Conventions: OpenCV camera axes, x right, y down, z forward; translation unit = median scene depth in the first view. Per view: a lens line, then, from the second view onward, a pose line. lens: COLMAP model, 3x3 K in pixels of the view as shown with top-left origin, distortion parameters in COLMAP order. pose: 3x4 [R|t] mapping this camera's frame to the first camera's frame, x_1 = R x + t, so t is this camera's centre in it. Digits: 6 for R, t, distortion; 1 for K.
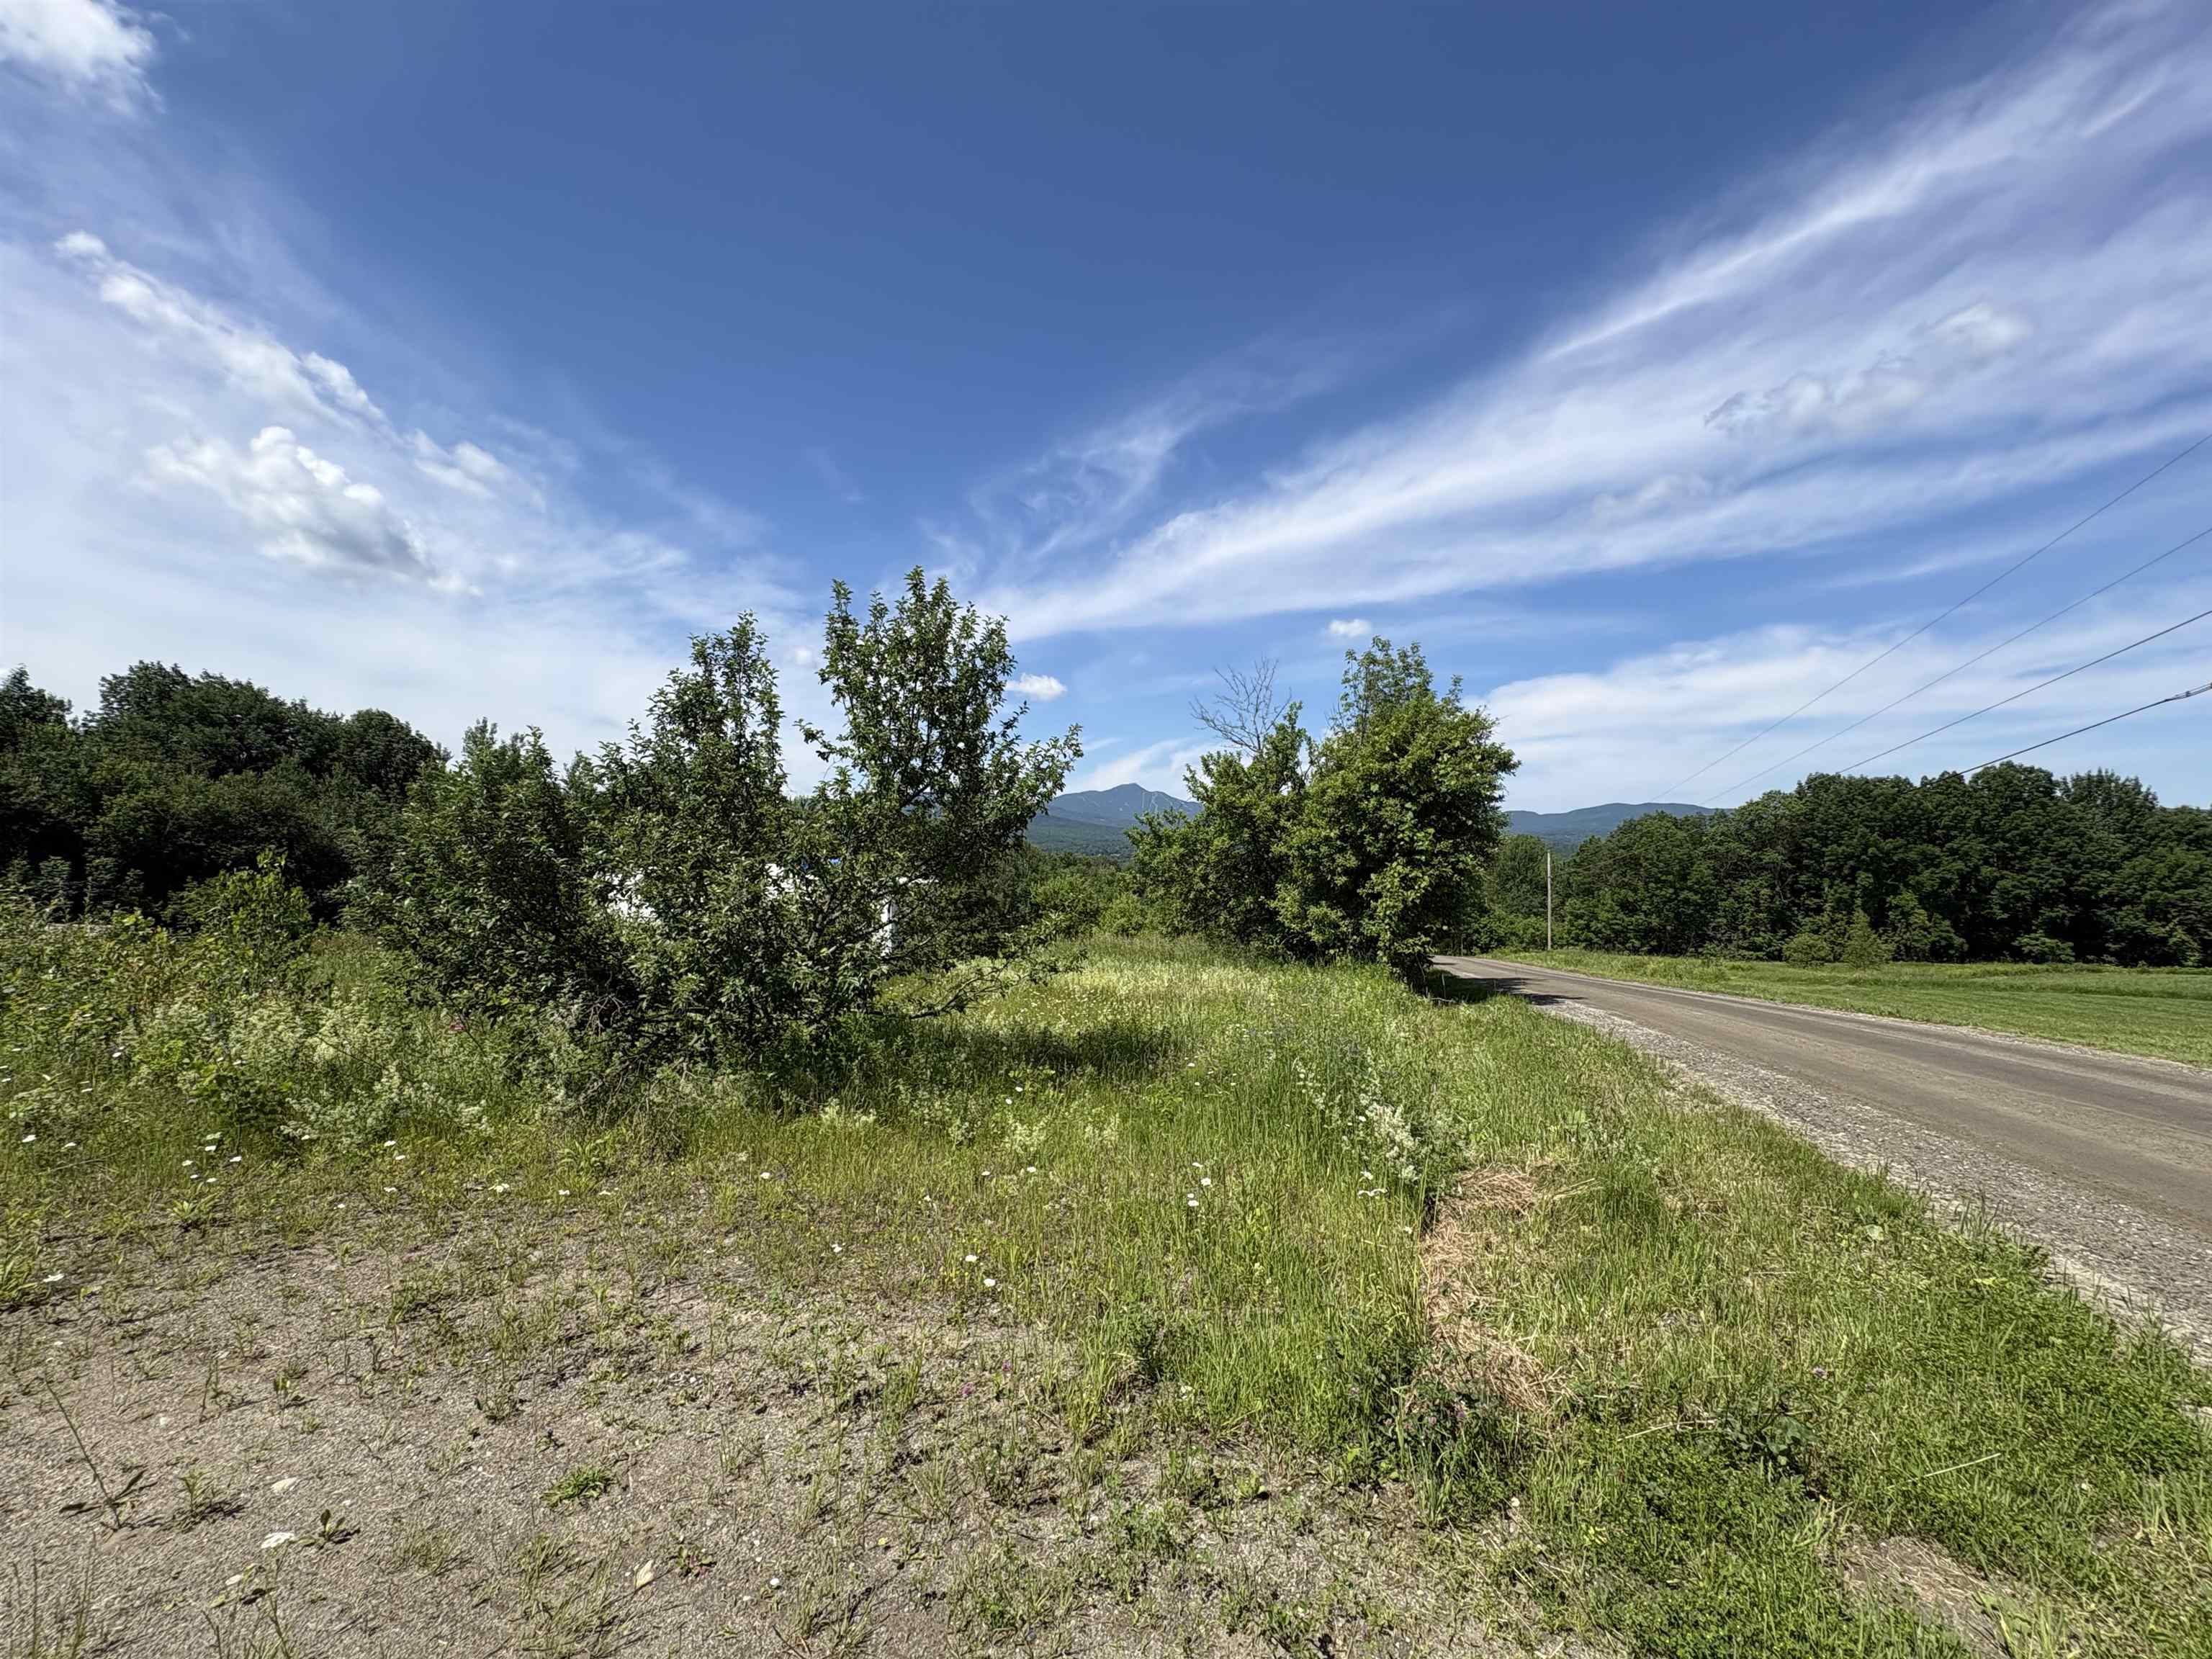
lens RADIAL K [[872.2, 0, 1106.0], [0, 872.2, 829.5], [0, 0, 1]] dist [-0.000056, 0.000076]
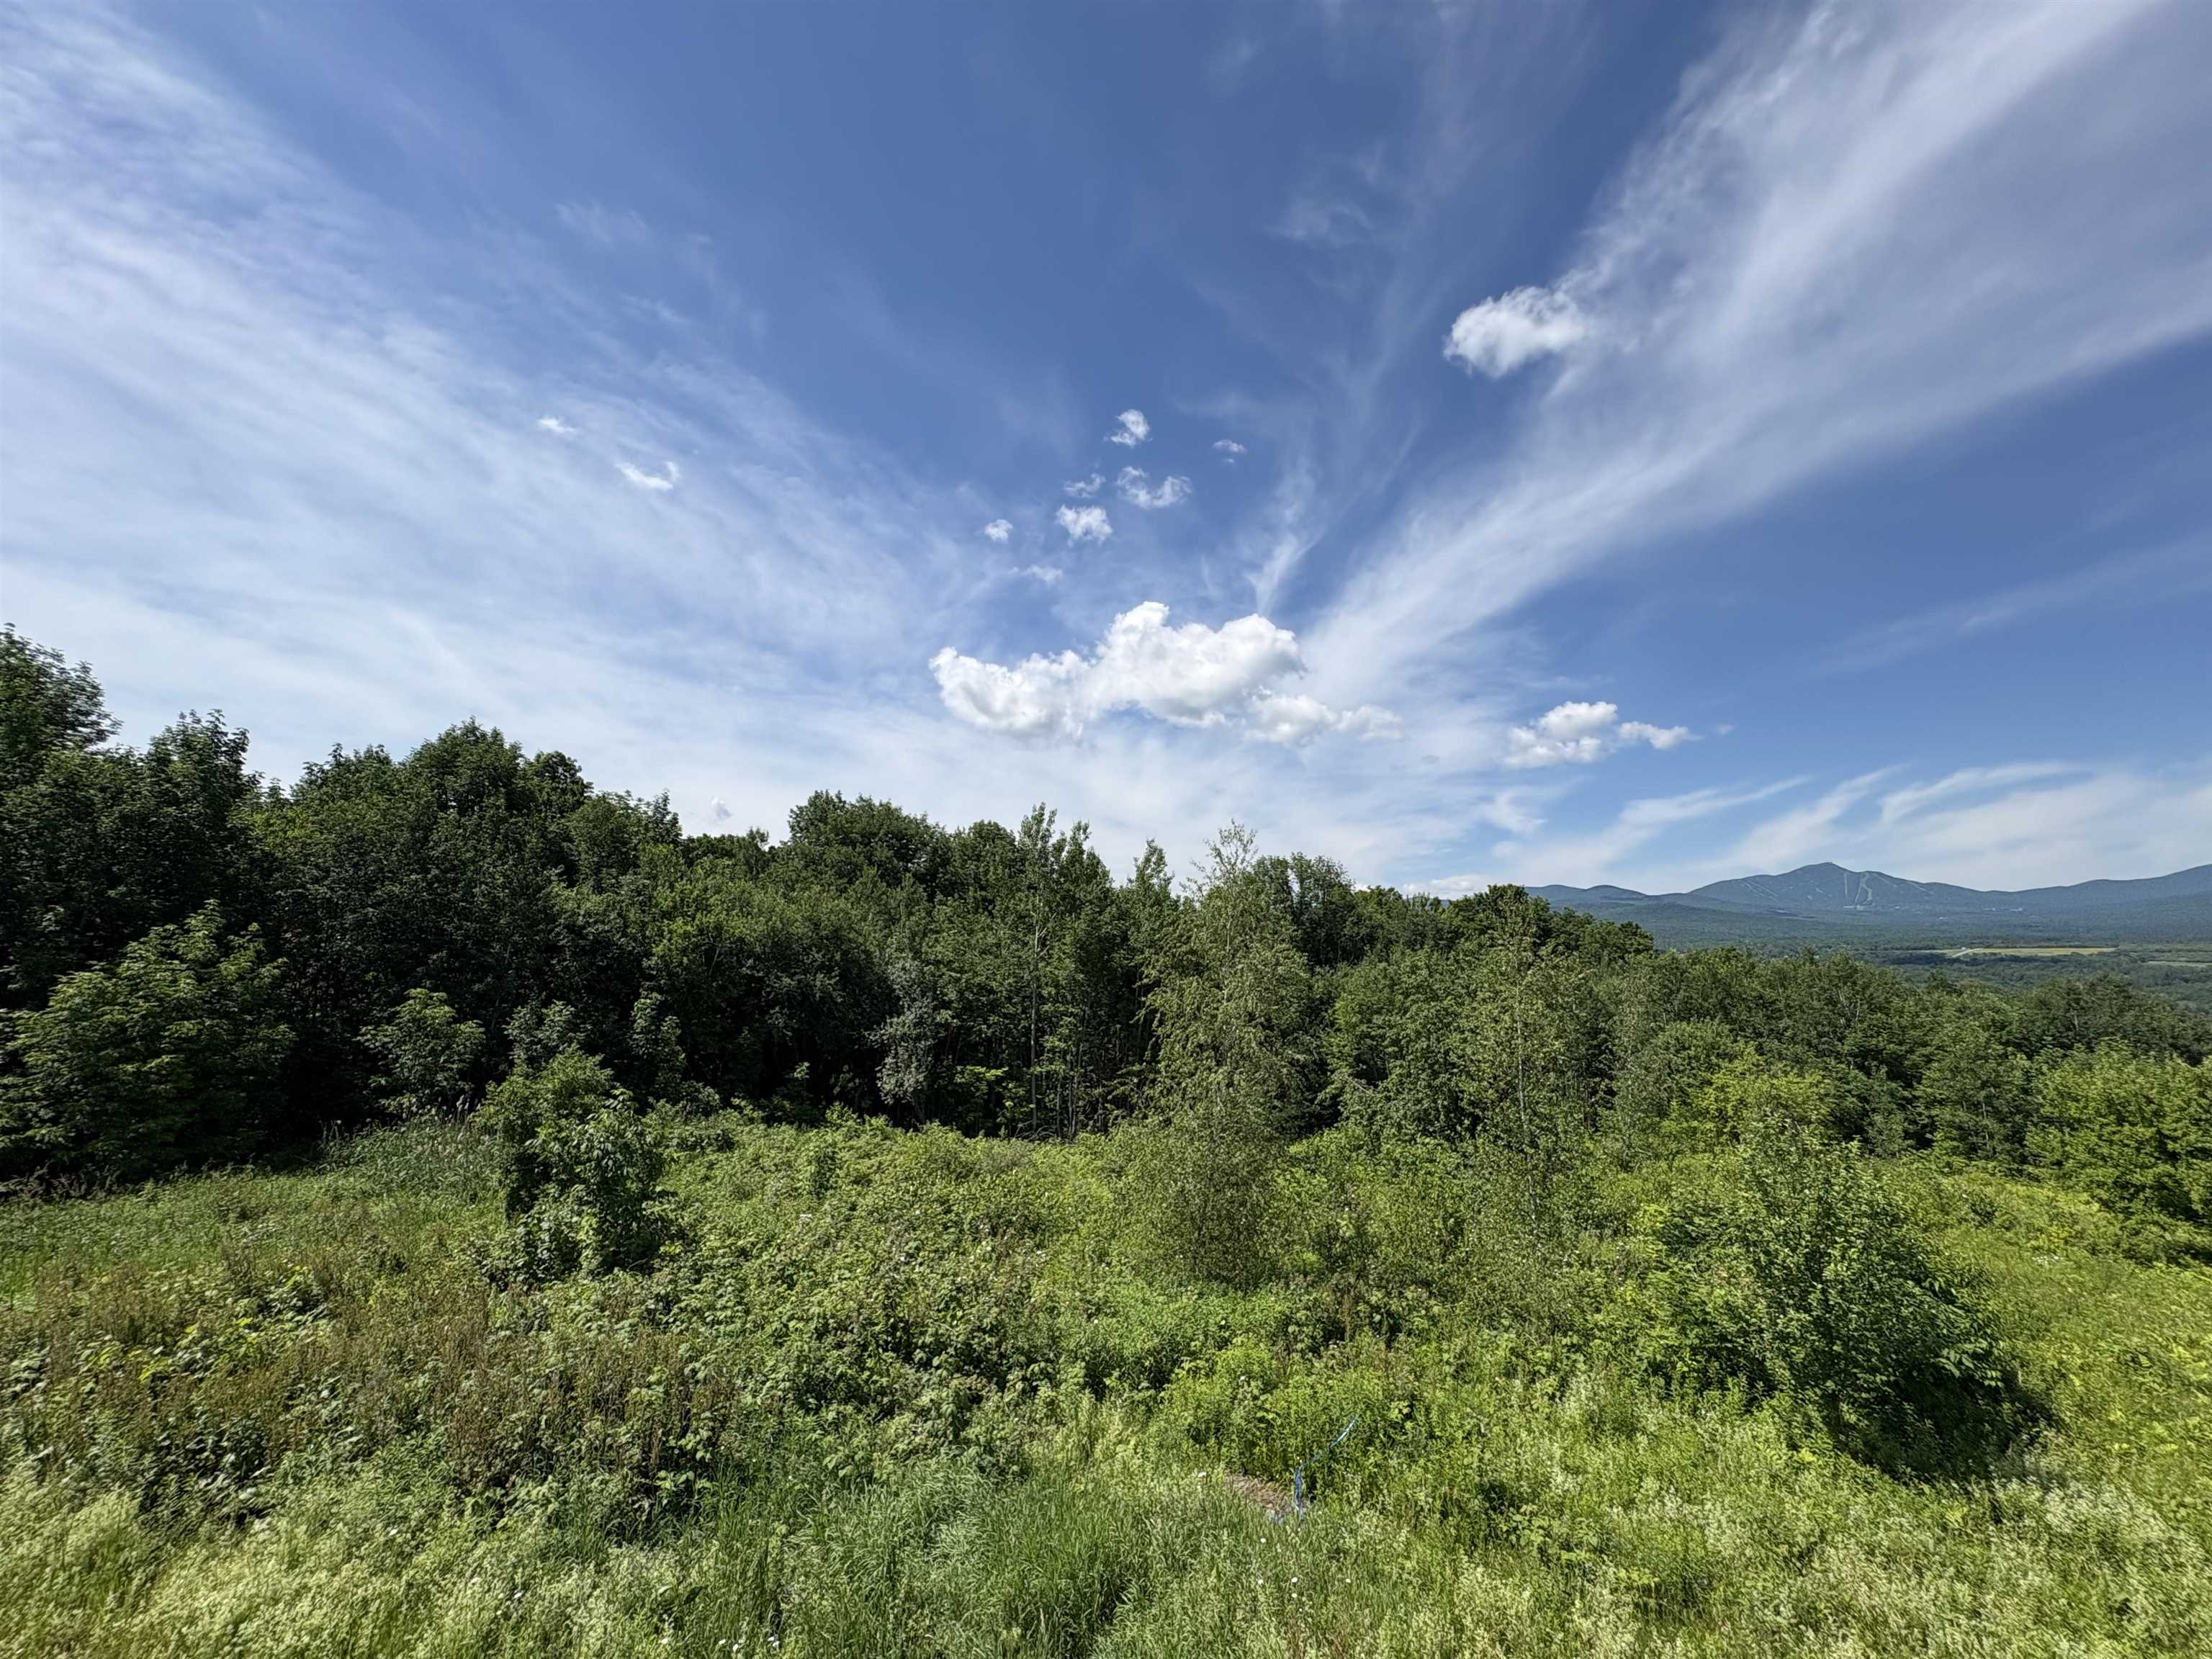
lens RADIAL K [[872.2, 0, 1106.0], [0, 872.2, 829.5], [0, 0, 1]] dist [-0.000056, 0.000076]
pose [[0.794903, -0.087786, -0.600353, -0.251803], [0.019652, 0.992684, -0.119132, -0.015468], [0.606419, 0.082900, 0.790812, 0.523552]]
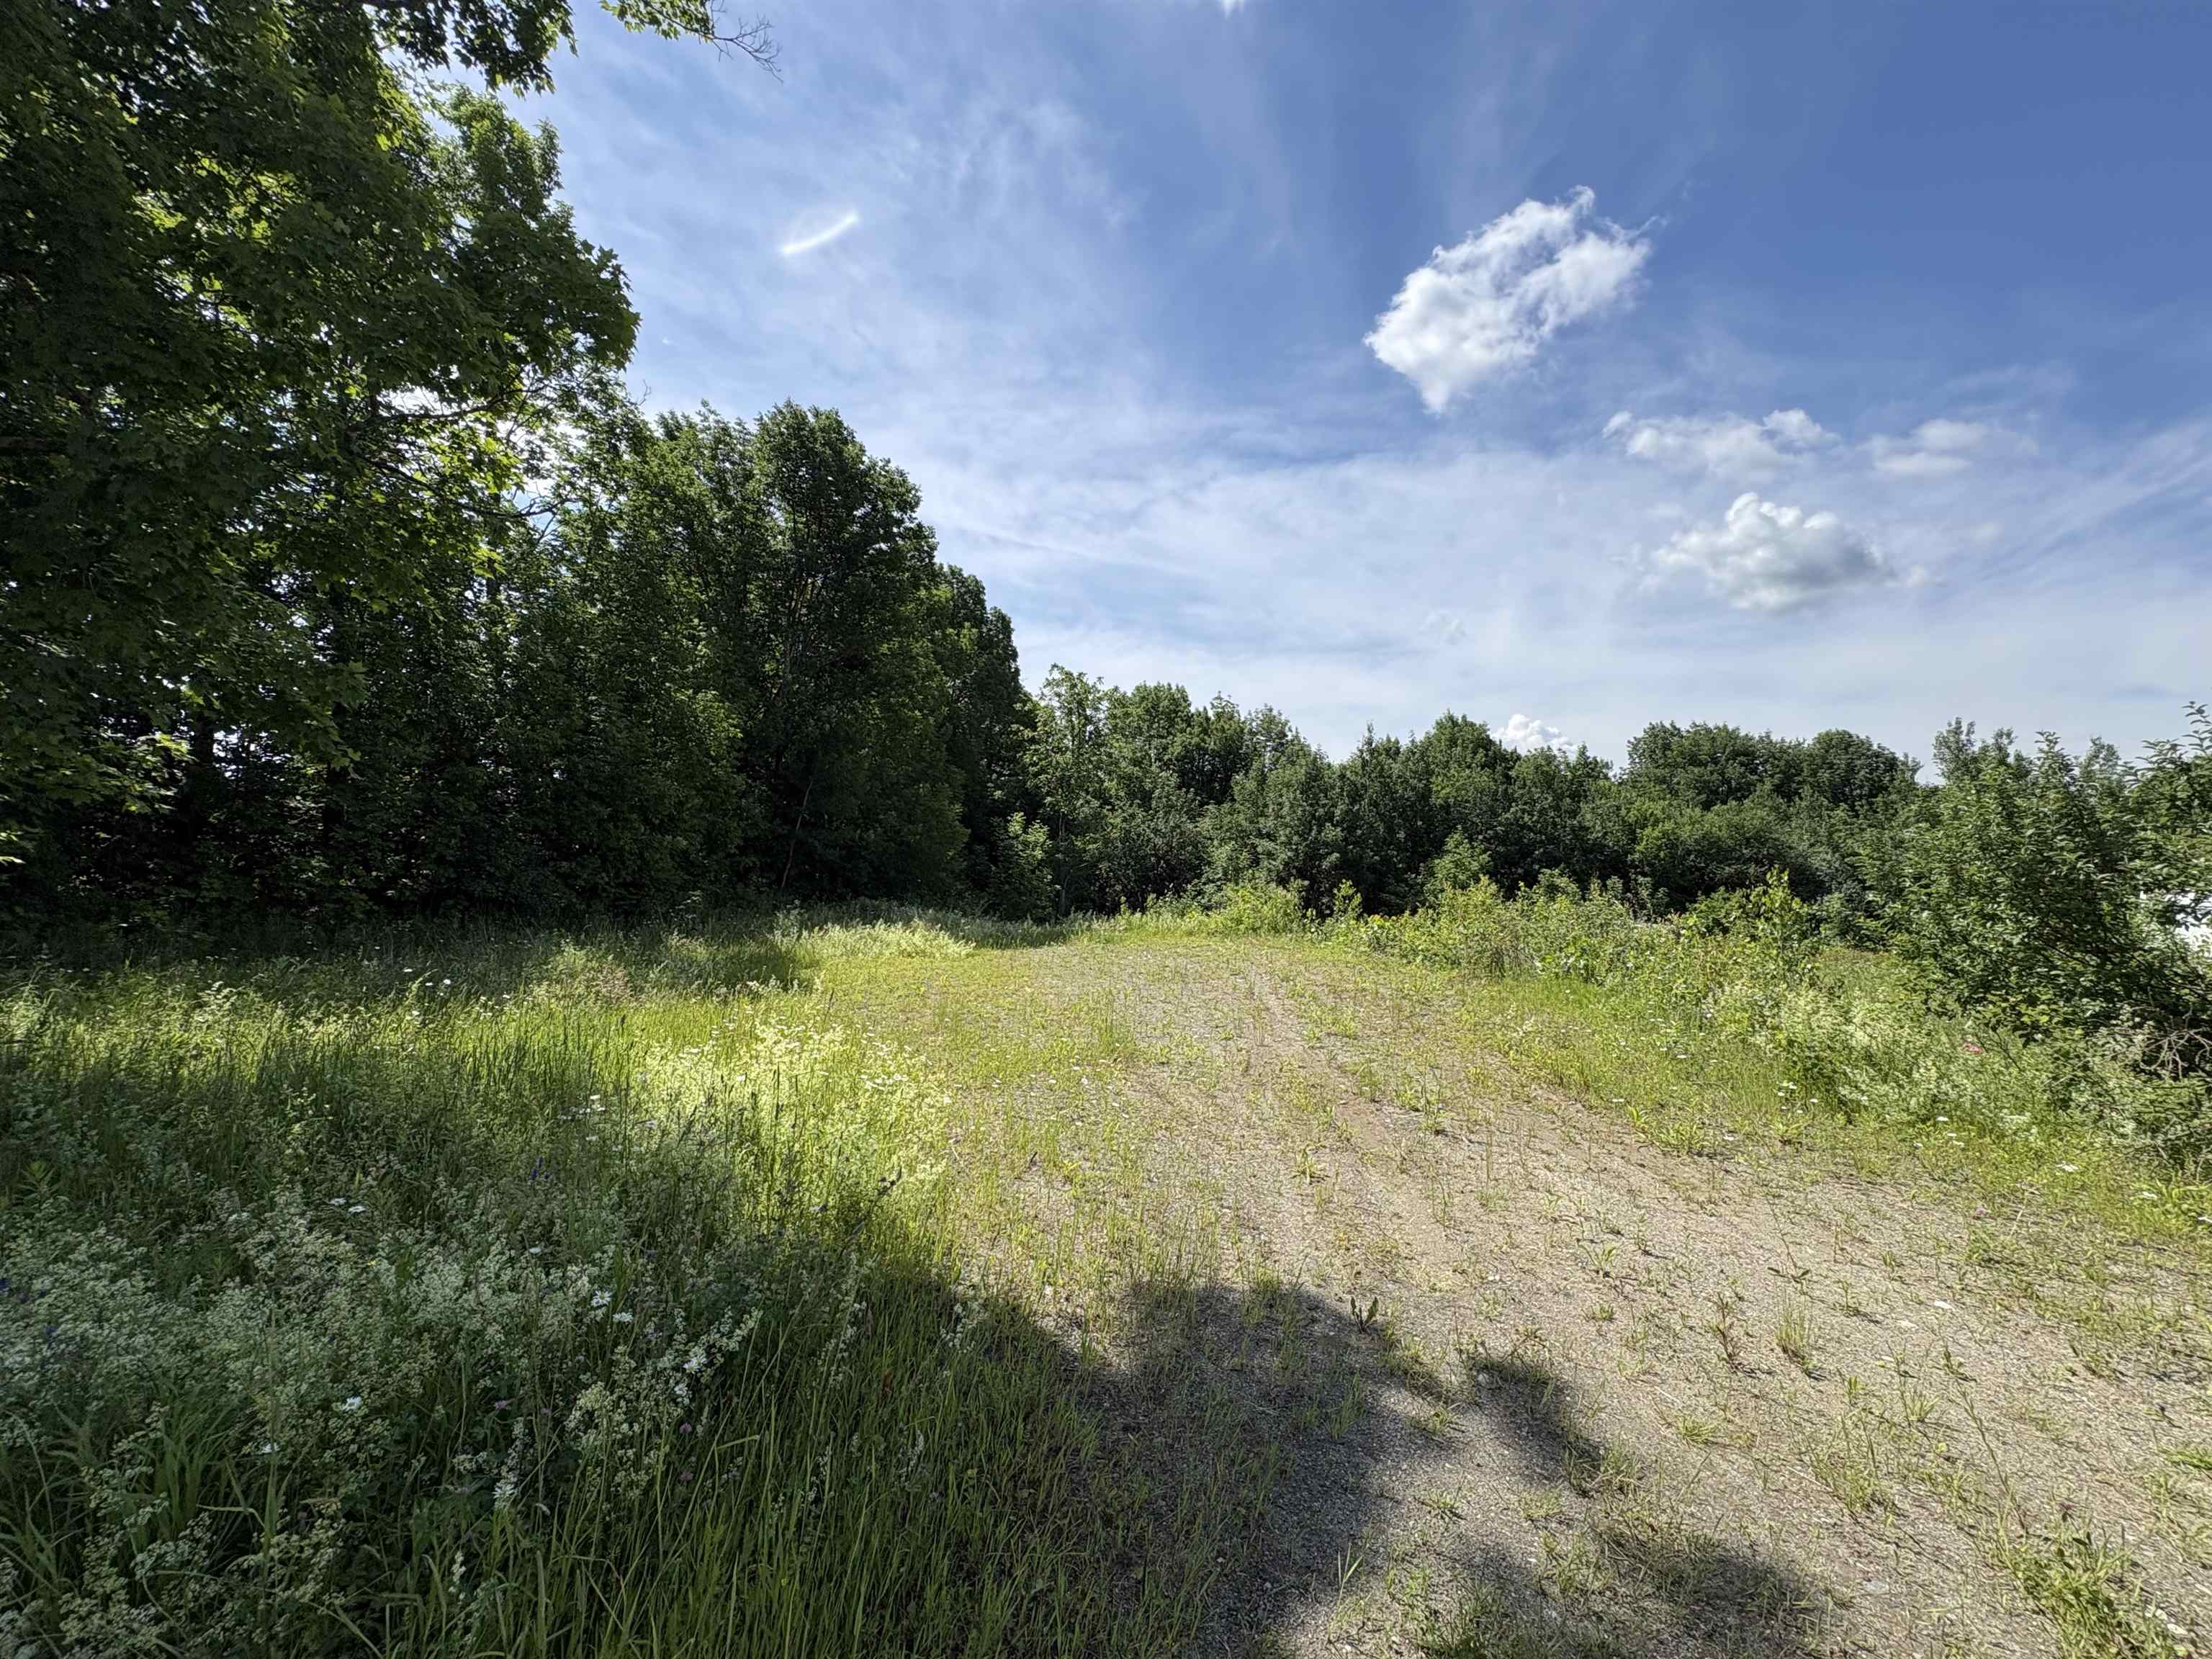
lens RADIAL K [[872.2, 0, 1106.0], [0, 872.2, 829.5], [0, 0, 1]] dist [-0.000056, 0.000076]
pose [[0.173294, -0.058605, -0.983125, 0.015306], [0.038981, 0.997854, -0.052612, -0.000944], [0.984098, -0.029206, 0.175206, -0.029280]]
